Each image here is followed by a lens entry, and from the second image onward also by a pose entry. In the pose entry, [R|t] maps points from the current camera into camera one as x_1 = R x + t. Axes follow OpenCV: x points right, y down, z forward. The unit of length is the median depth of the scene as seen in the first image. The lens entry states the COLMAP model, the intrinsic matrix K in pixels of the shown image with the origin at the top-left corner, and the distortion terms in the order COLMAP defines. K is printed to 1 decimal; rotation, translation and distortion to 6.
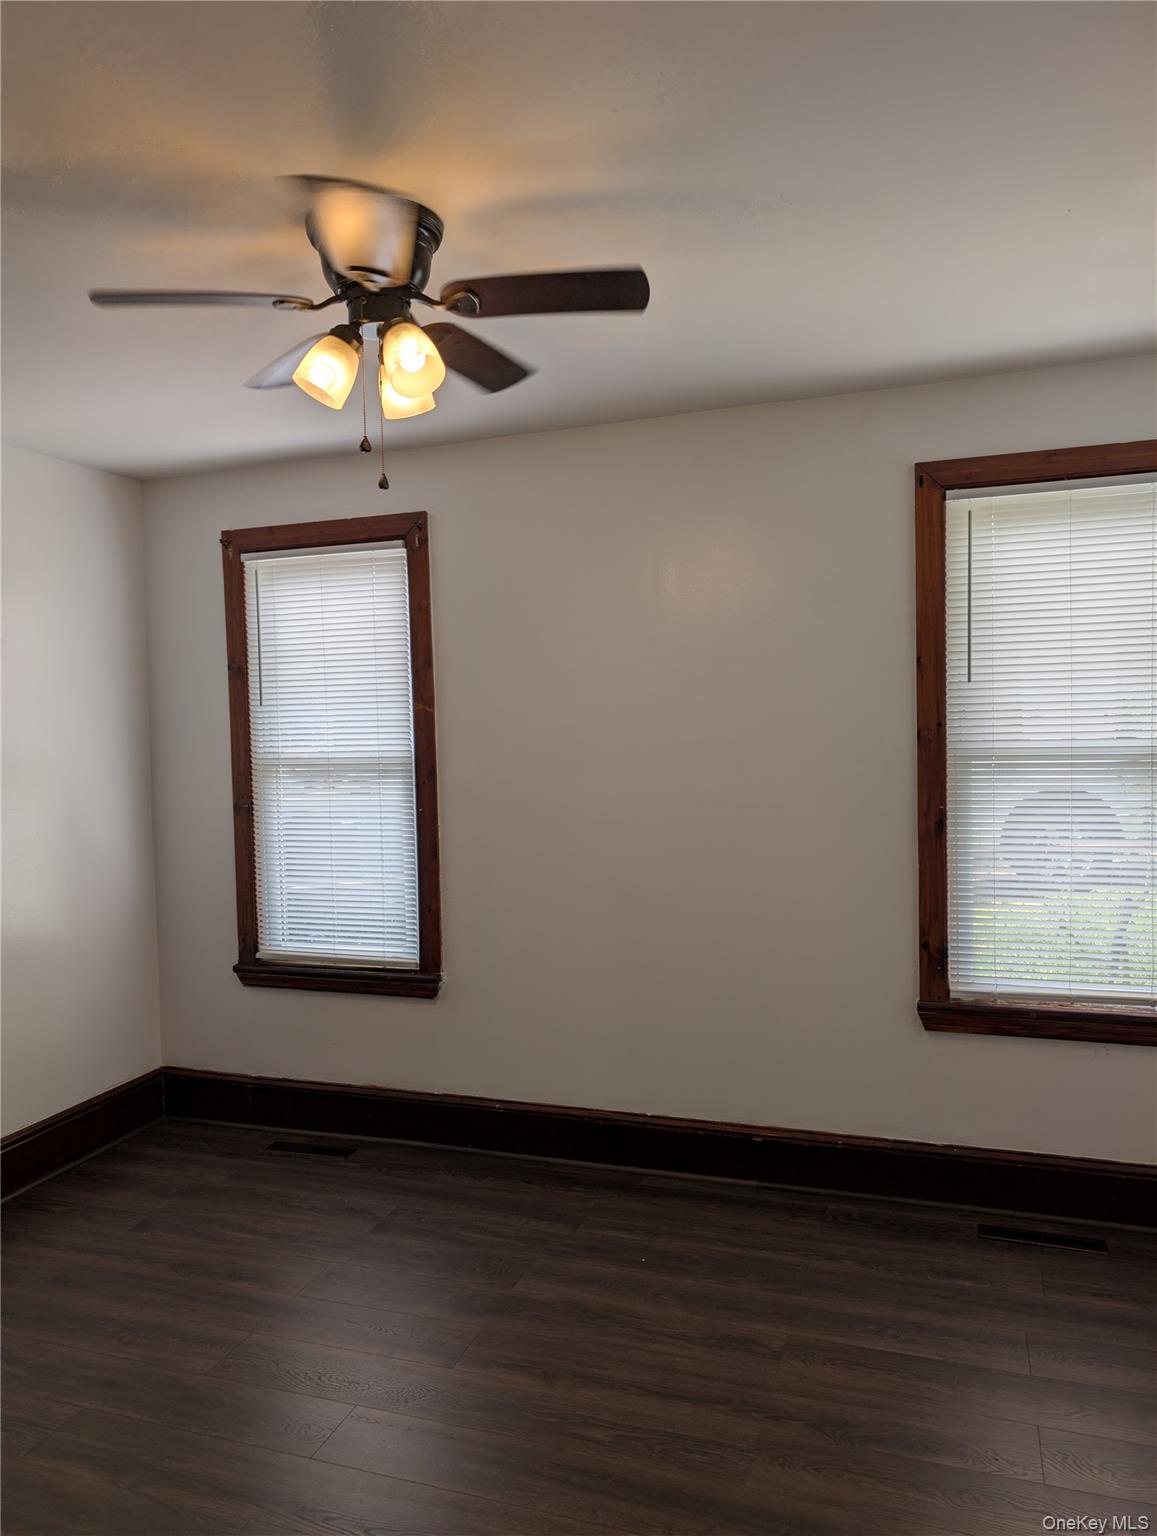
lens RADIAL K [[1101.7, 0, 560.9], [0, 1101.7, 767.6], [0, 0, 1]] dist [-0.003398, -0.006542]
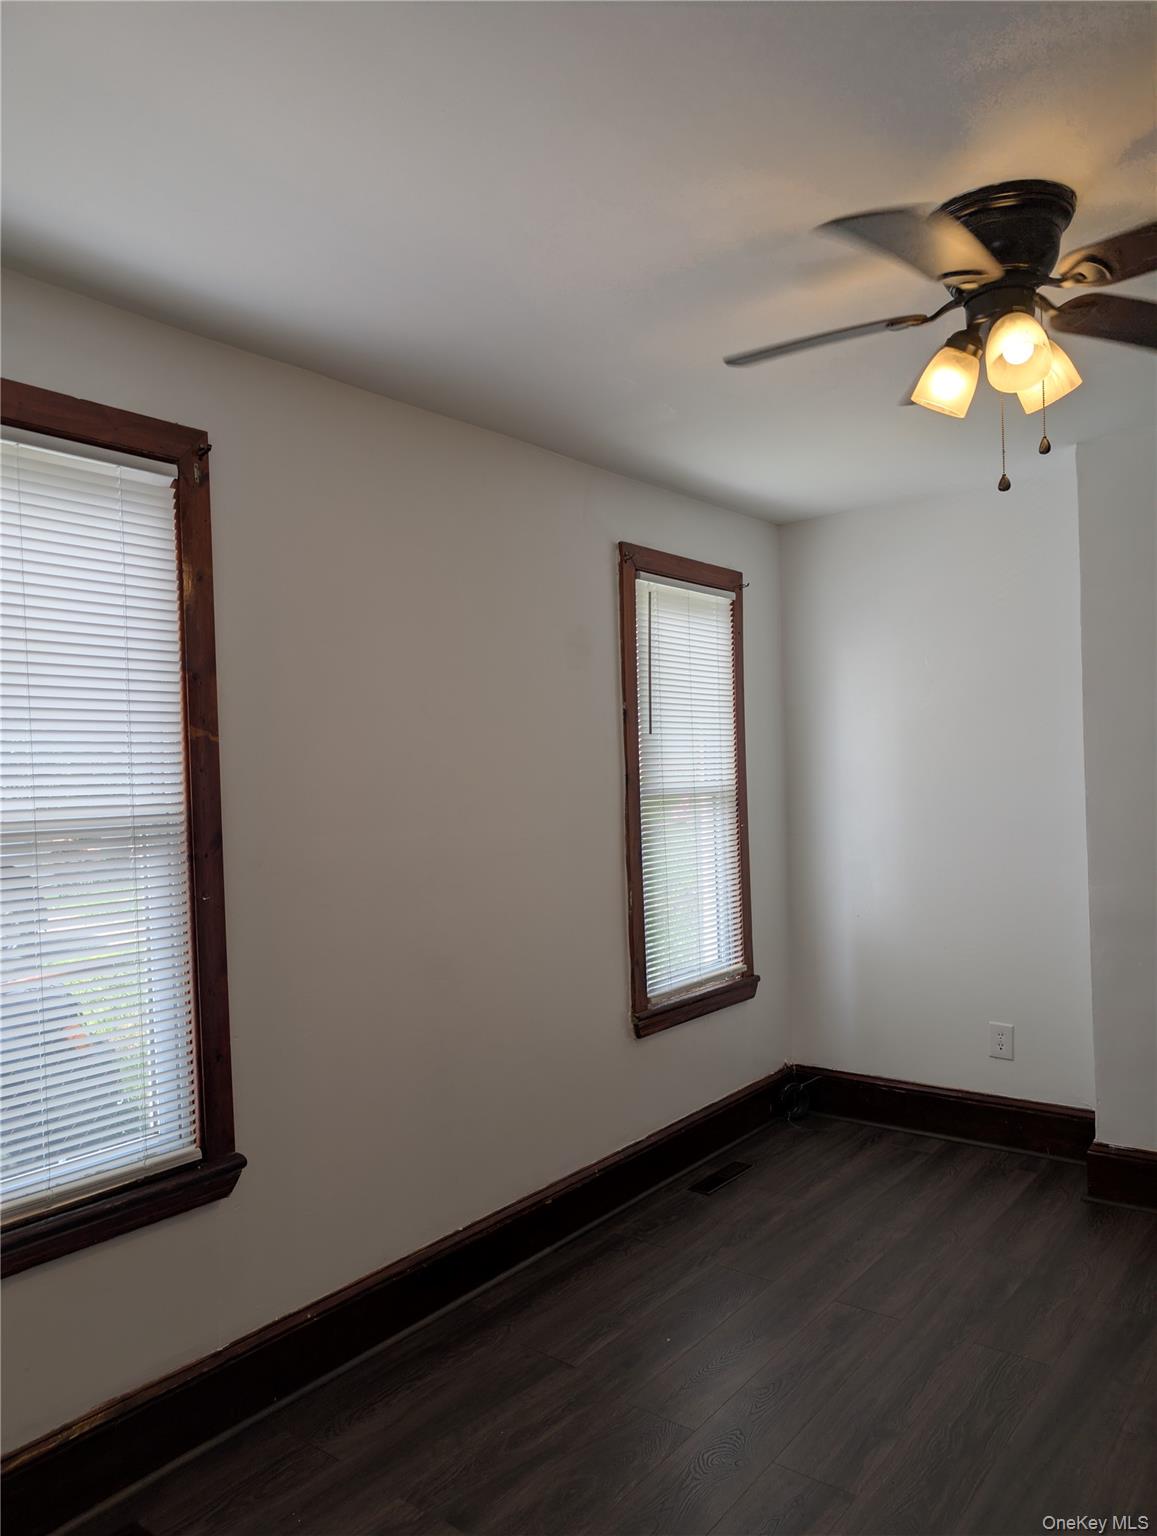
lens RADIAL K [[1102.6, 0, 578.5], [0, 1102.6, 768.0], [0, 0, 1]] dist [0.000671, -0.006727]
pose [[0.299991, 0.016532, 0.953799, -0.697999], [0.045238, 0.998478, -0.031534, -0.006415], [-0.952869, 0.052608, 0.298787, 0.638316]]
